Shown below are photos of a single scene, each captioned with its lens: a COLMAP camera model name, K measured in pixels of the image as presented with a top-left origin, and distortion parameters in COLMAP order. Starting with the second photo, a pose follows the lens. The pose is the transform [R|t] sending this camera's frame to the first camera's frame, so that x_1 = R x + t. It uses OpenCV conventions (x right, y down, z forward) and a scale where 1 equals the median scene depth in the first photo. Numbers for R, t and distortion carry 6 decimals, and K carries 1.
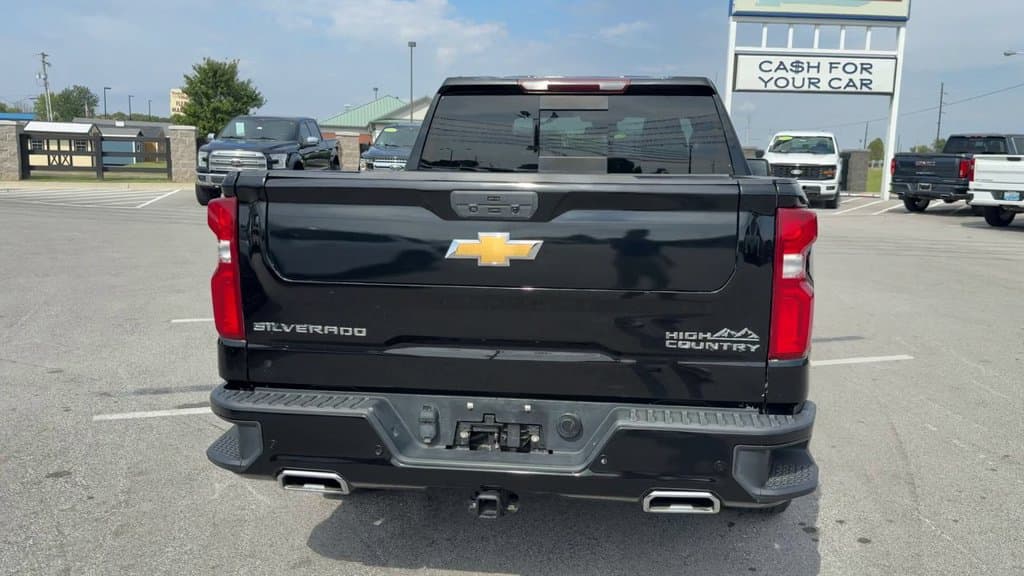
lens RADIAL K [[836.1, 0, 577.9], [0, 836.1, 290.5], [0, 0, 1]] dist [0.096762, -0.172634]
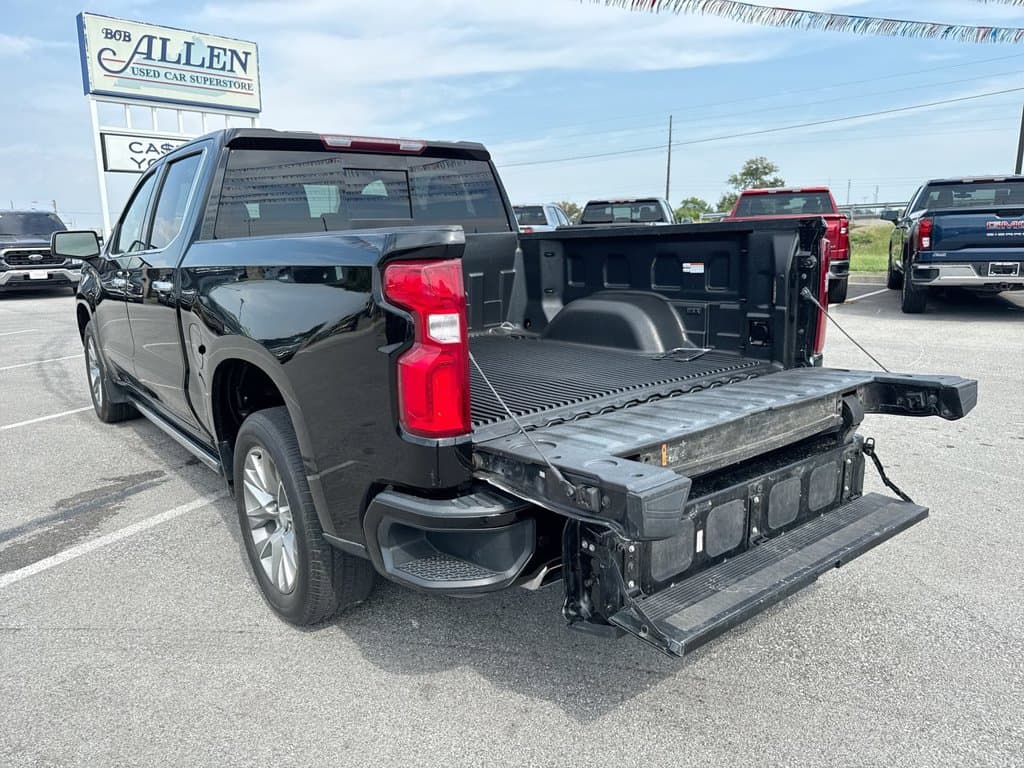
lens RADIAL K [[722.5, 0, 508.3], [0, 722.5, 382.2], [0, 0, 1]] dist [0.067247, -0.088430]
pose [[0.721060, -0.171795, 0.671237, -0.513272], [0.145349, 0.984723, 0.095891, -0.032054], [-0.677456, 0.028420, 0.735014, 0.290209]]
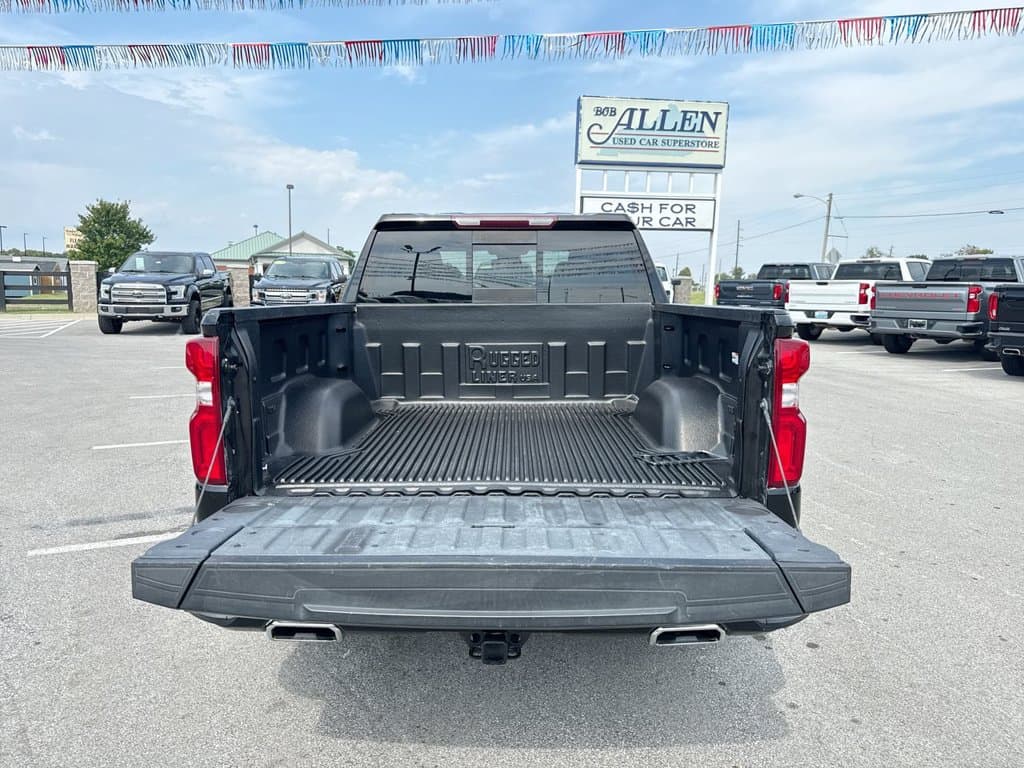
lens RADIAL K [[722.5, 0, 508.3], [0, 722.5, 382.2], [0, 0, 1]] dist [0.067247, -0.088430]
pose [[0.994939, -0.023721, 0.097645, -0.096576], [0.026016, 0.999413, -0.022307, -0.019412], [-0.097059, 0.024734, 0.994971, 0.089914]]
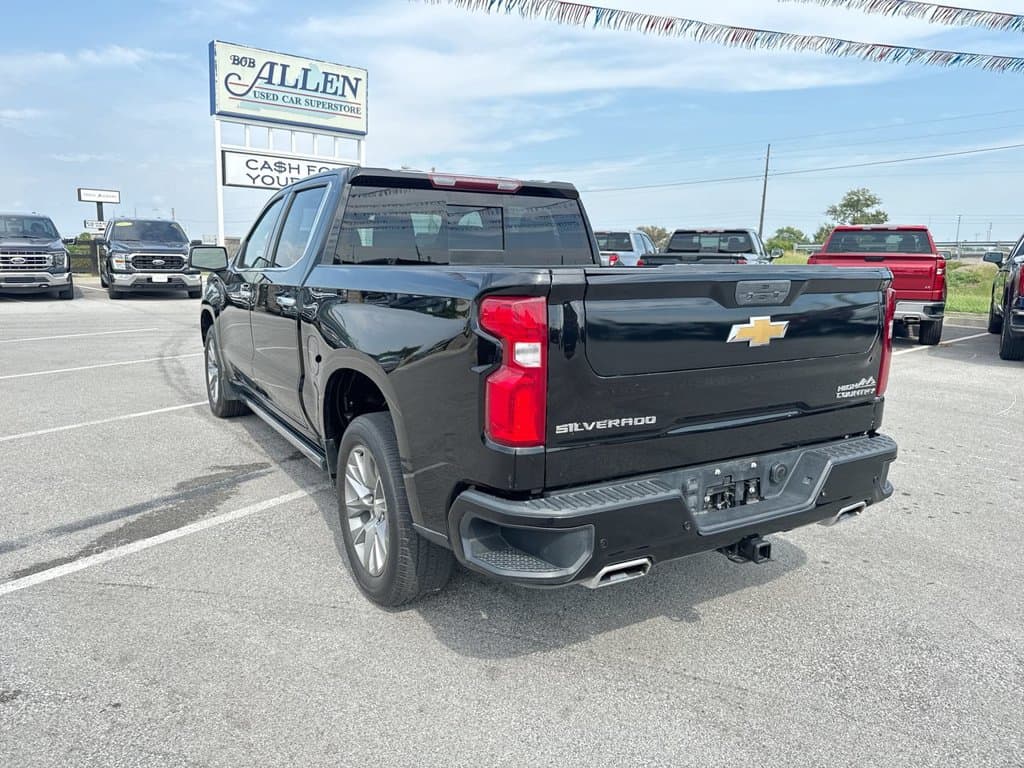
lens RADIAL K [[722.7, 0, 506.8], [0, 722.7, 379.2], [0, 0, 1]] dist [0.084711, -0.176615]
pose [[0.799035, -0.104307, 0.592168, -0.563016], [0.091017, 0.994472, 0.052358, -0.039043], [-0.594356, 0.012062, 0.804112, 0.229471]]
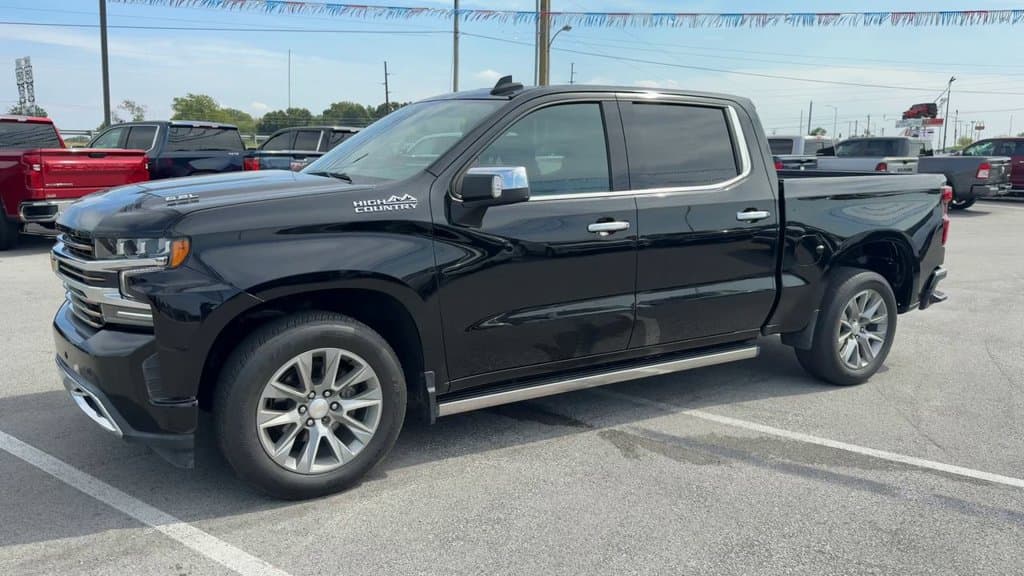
lens RADIAL K [[796.2, 0, 511.8], [0, 796.2, 260.4], [0, 0, 1]] dist [0.076402, -0.143353]
pose [[-0.629318, -0.118896, 0.767999, -0.874206], [0.102598, 0.966868, 0.233754, -0.342316], [-0.770346, 0.225900, -0.596269, 2.096075]]
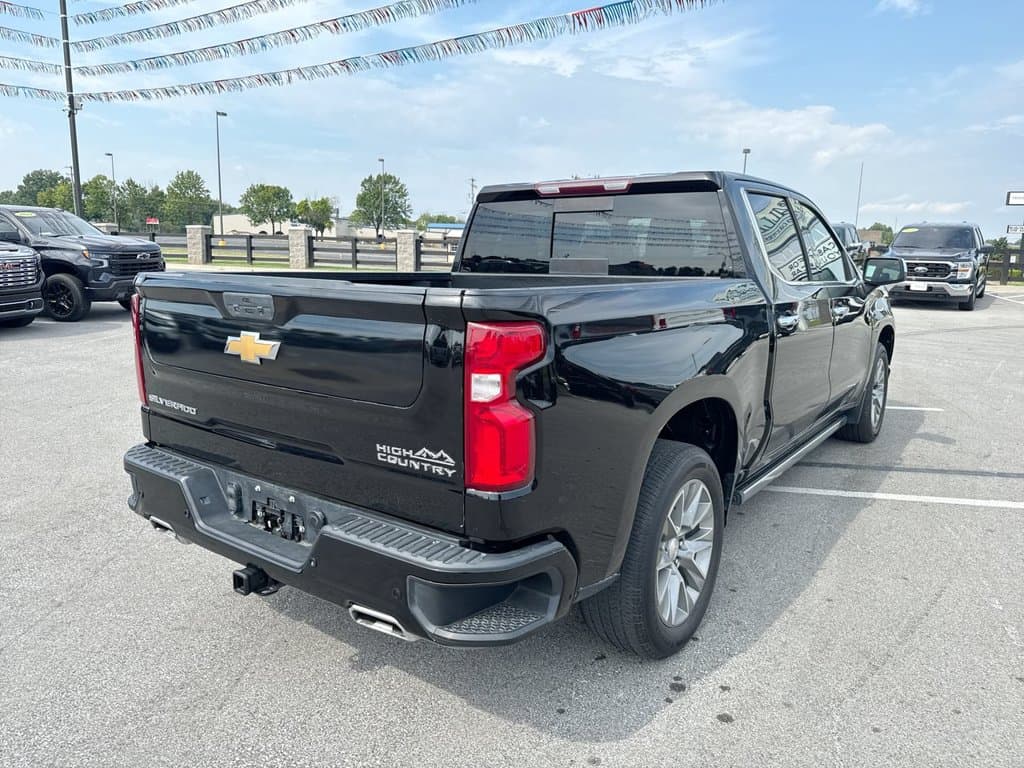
lens RADIAL K [[729.0, 0, 507.1], [0, 729.0, 376.5], [0, 0, 1]] dist [0.043041, -0.061365]
pose [[0.866378, 0.079807, -0.492971, 0.373556], [-0.075188, 0.996741, 0.029222, -0.037019], [0.493696, 0.011748, 0.869555, 0.197590]]
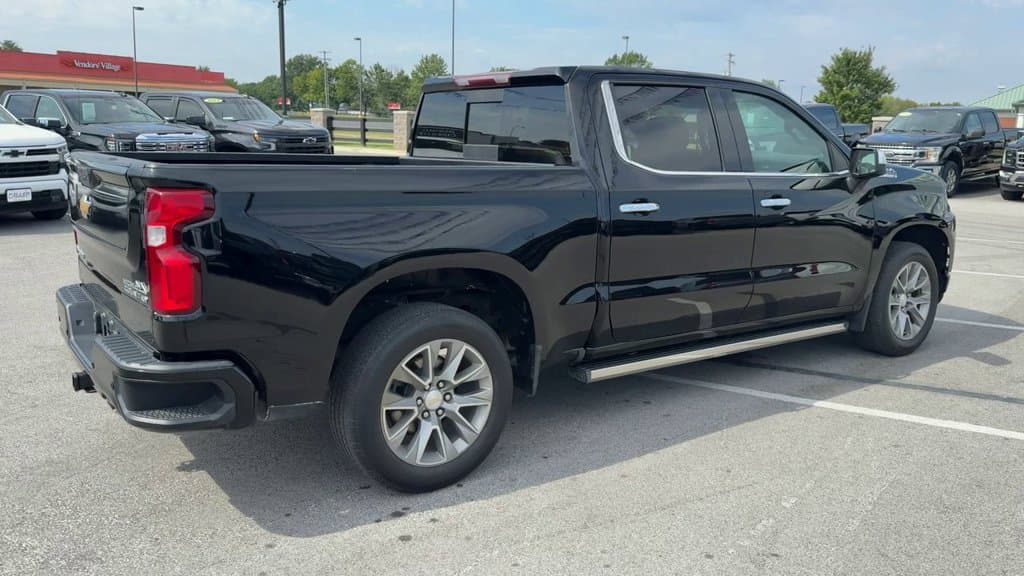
lens RADIAL K [[823.6, 0, 530.0], [0, 823.6, 246.0], [0, 0, 1]] dist [0.143146, -0.248766]
pose [[0.683929, 0.096071, -0.723195, 0.853674], [-0.120326, 0.992570, 0.018063, -0.057402], [0.719557, 0.074666, 0.690407, 0.318593]]
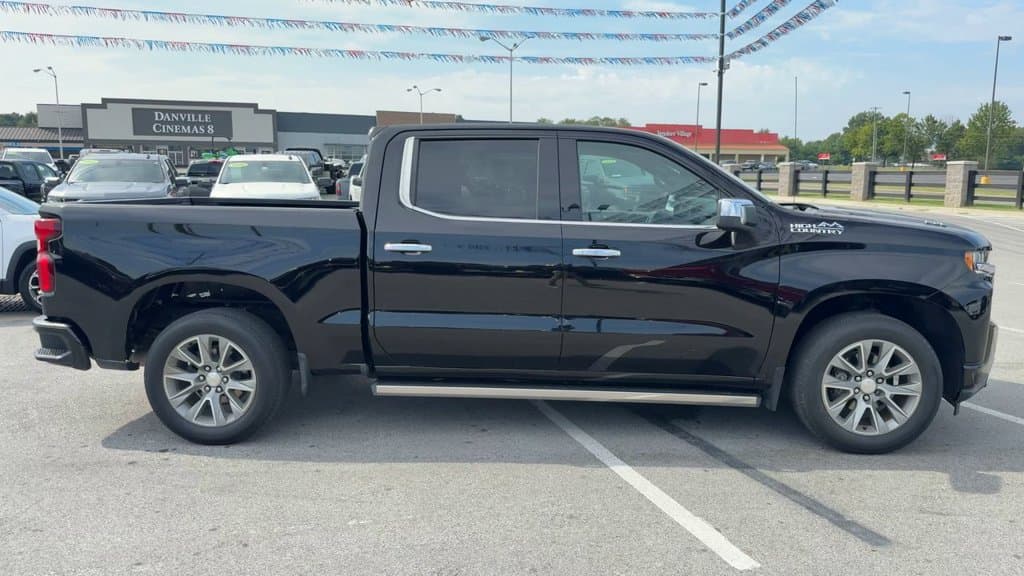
lens RADIAL K [[738.4, 0, 529.2], [0, 738.4, 283.9], [0, 0, 1]] dist [0.071115, -0.106787]
pose [[0.062680, 0.125789, -0.990075, 1.220463], [-0.161188, 0.980278, 0.114339, -0.191324], [0.984931, 0.152422, 0.081720, 1.164600]]
